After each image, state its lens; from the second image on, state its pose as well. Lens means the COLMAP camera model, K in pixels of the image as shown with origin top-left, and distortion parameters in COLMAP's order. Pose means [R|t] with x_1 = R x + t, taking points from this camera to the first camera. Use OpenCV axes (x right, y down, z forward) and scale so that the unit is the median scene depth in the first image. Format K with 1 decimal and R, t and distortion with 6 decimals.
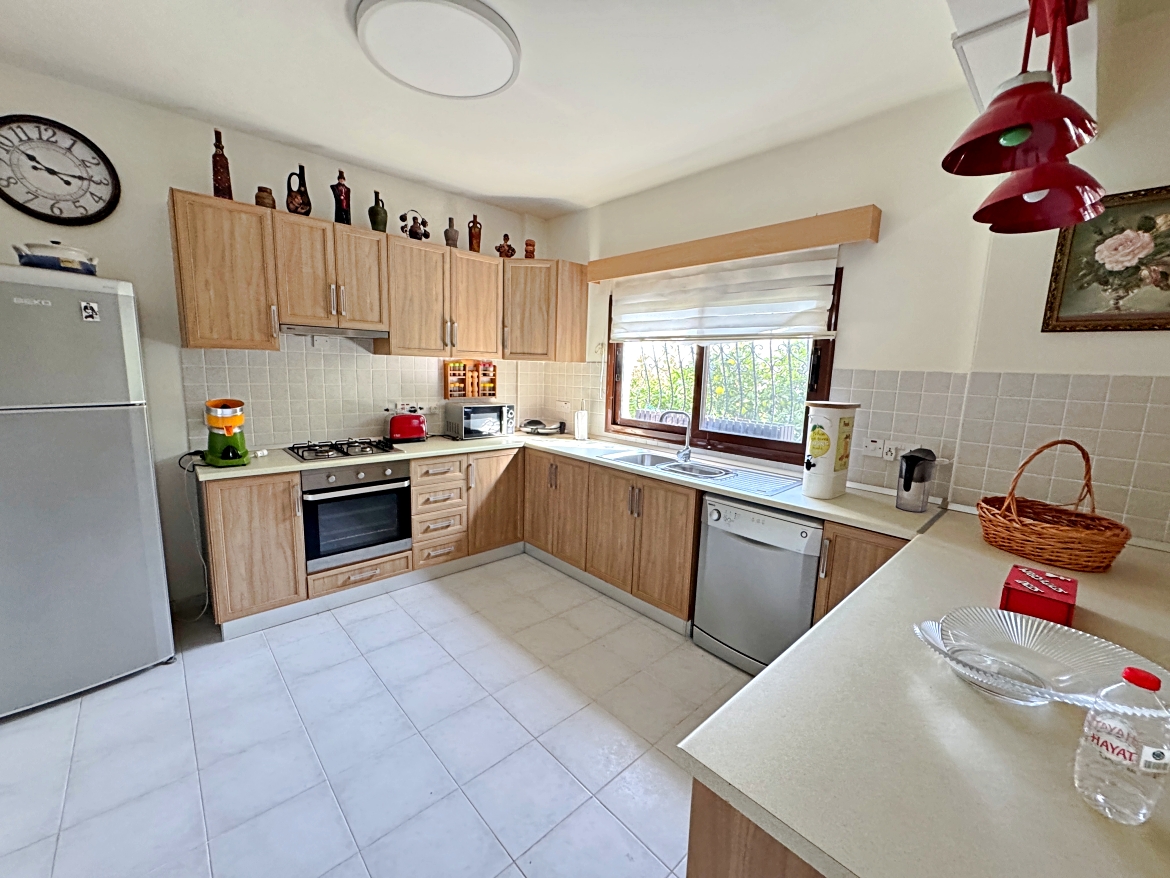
lens RADIAL K [[463.4, 0, 582.4], [0, 463.4, 440.8], [0, 0, 1]] dist [-0.005034, 0.001159]
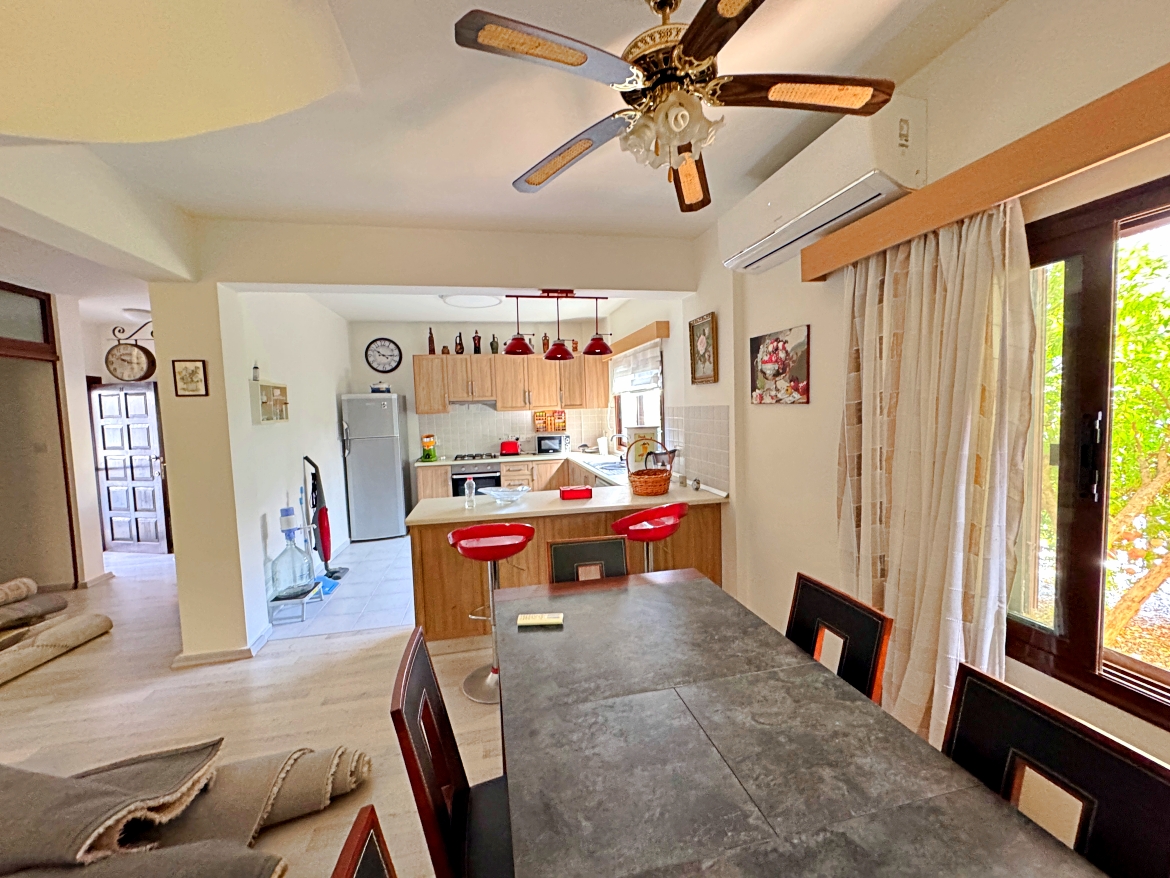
lens RADIAL K [[463.4, 0, 583.2], [0, 463.4, 439.1], [0, 0, 1]] dist [-0.005034, 0.001159]
pose [[0.854676, -0.025626, -0.518529, 1.029259], [-0.021281, 0.996212, -0.084310, 0.105940], [0.518726, 0.083093, 0.850893, -0.561029]]
